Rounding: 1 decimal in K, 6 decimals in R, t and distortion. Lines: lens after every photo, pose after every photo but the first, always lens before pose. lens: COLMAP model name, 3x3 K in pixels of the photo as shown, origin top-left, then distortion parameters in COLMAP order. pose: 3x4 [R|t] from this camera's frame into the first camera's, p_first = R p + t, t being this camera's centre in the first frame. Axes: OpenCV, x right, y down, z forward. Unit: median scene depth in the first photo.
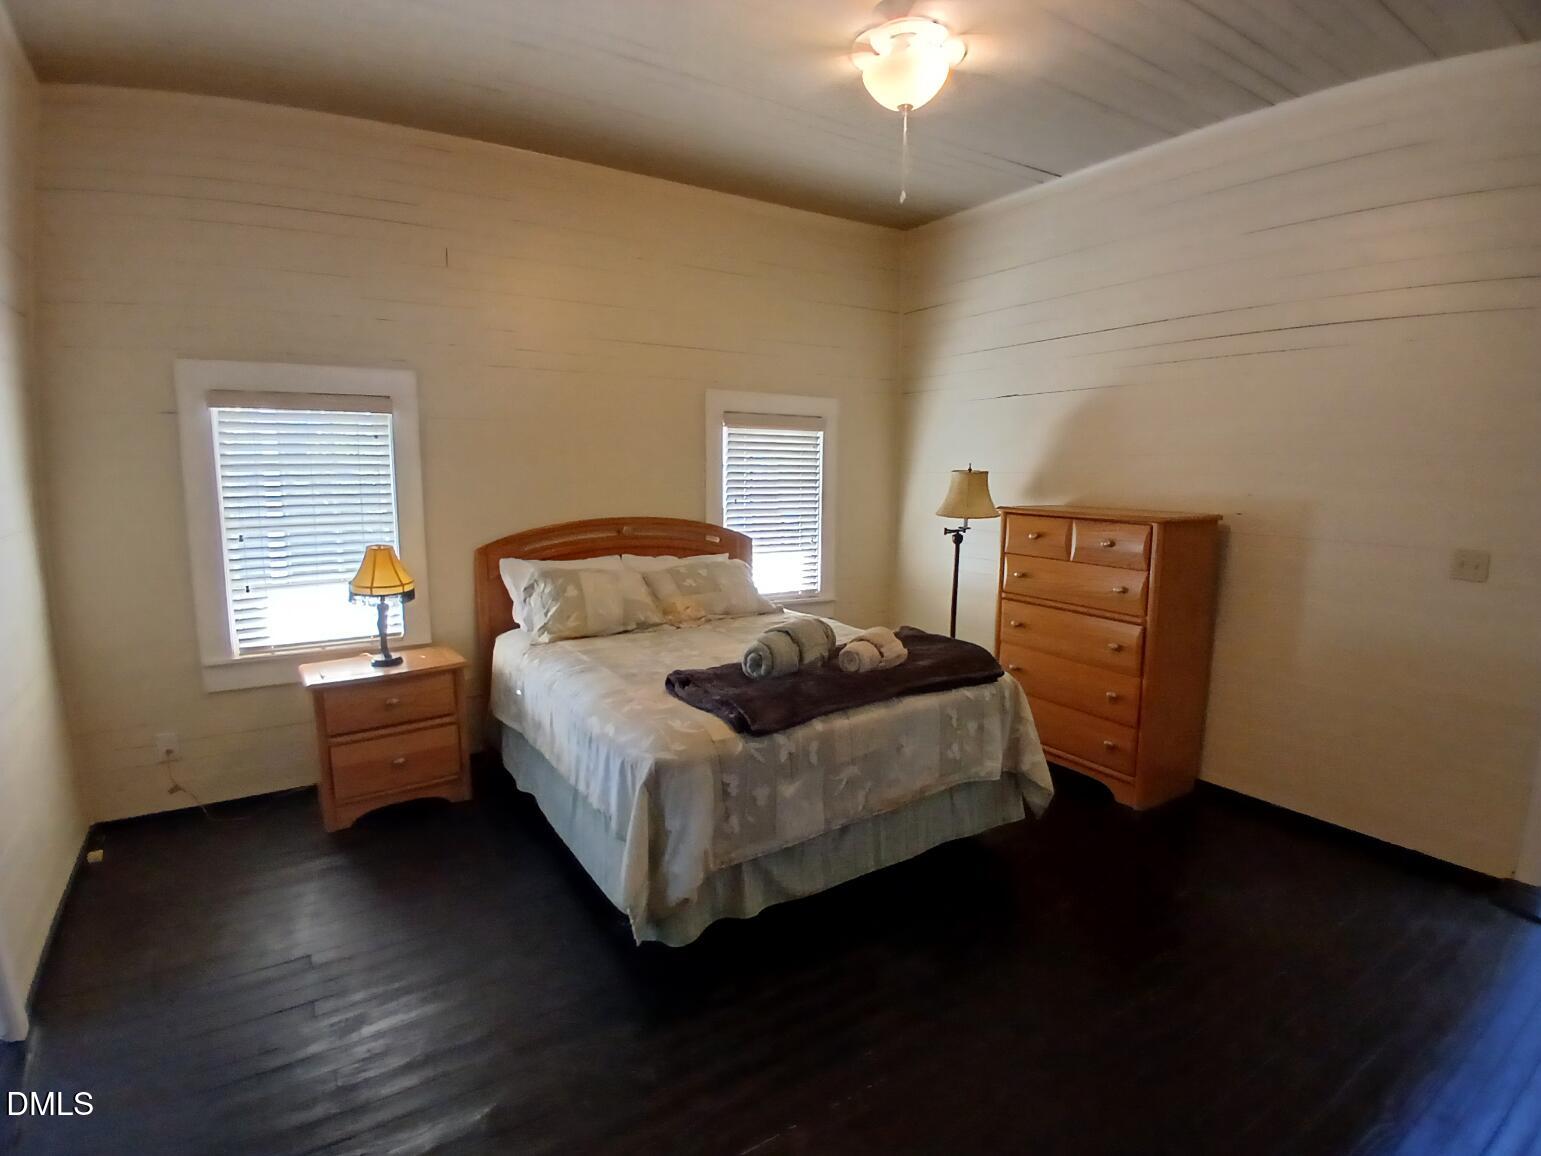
lens RADIAL K [[747.1, 0, 771.4], [0, 747.1, 568.0], [0, 0, 1]] dist [0.002290, -0.044534]
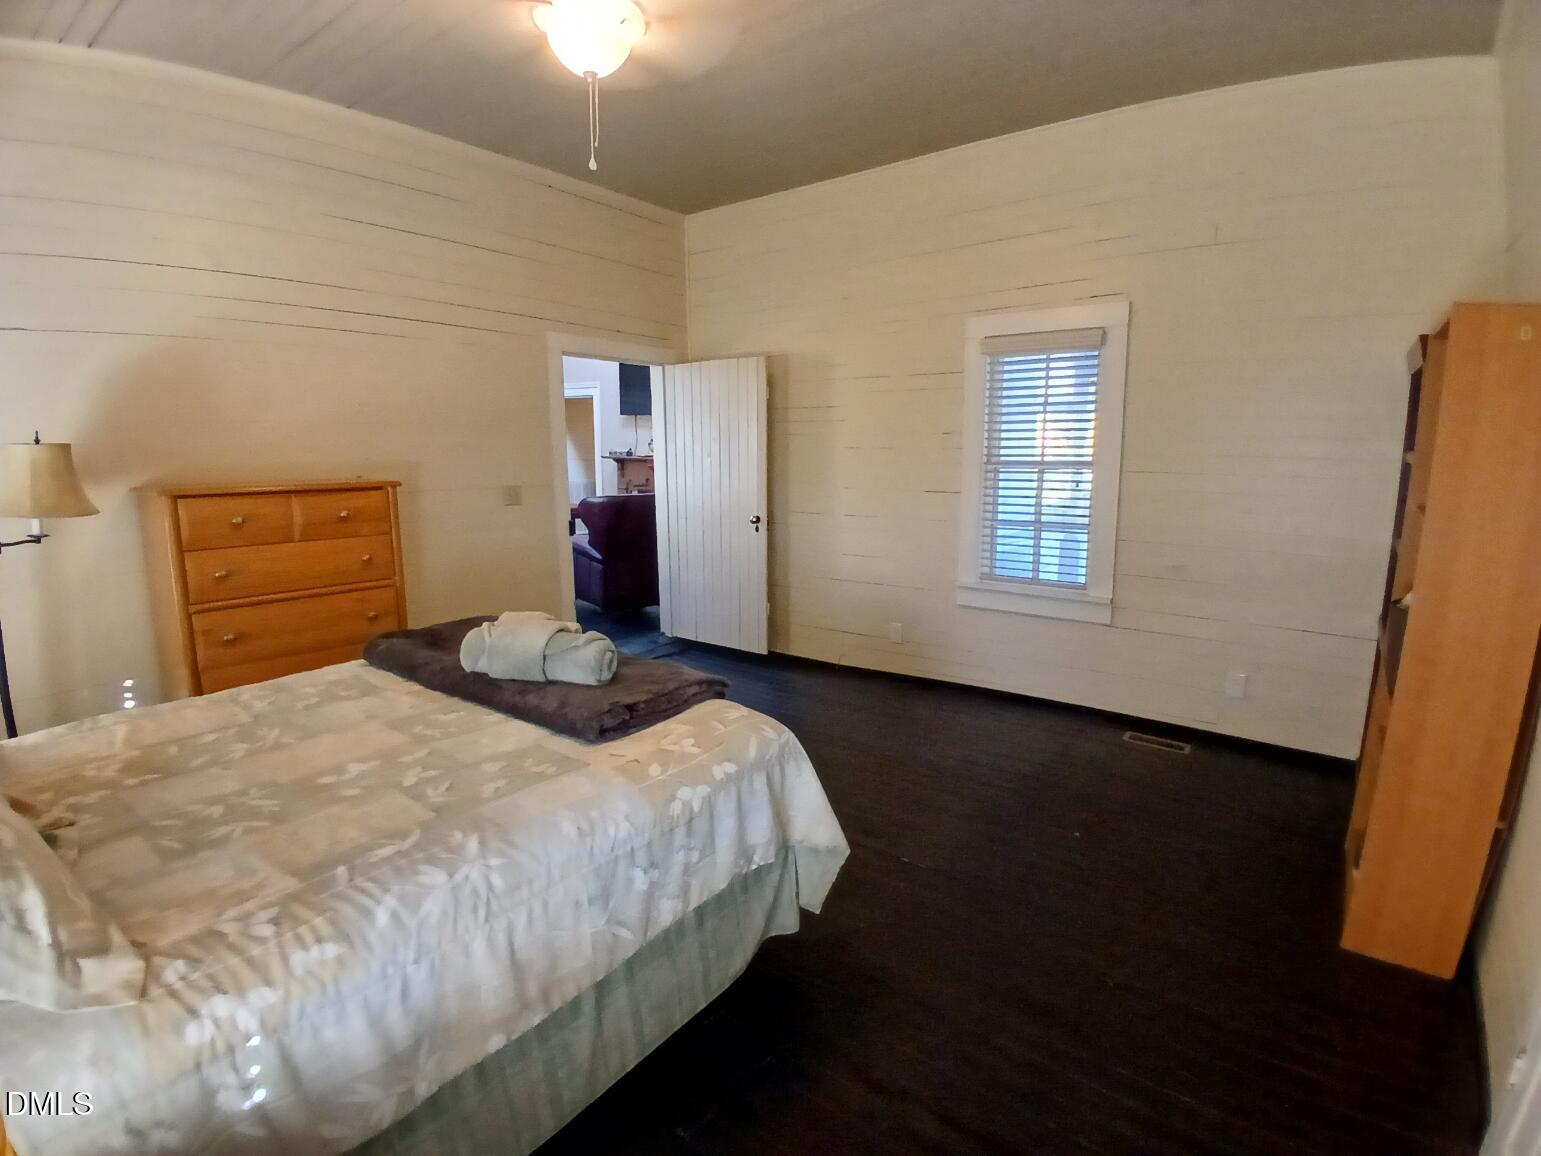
lens RADIAL K [[747.1, 0, 771.4], [0, 747.1, 568.0], [0, 0, 1]] dist [0.002290, -0.044534]
pose [[-0.292186, -0.162996, 0.942369, -0.631806], [0.139469, 0.967573, 0.210598, -0.090160], [-0.946137, 0.192966, -0.259978, 0.784062]]
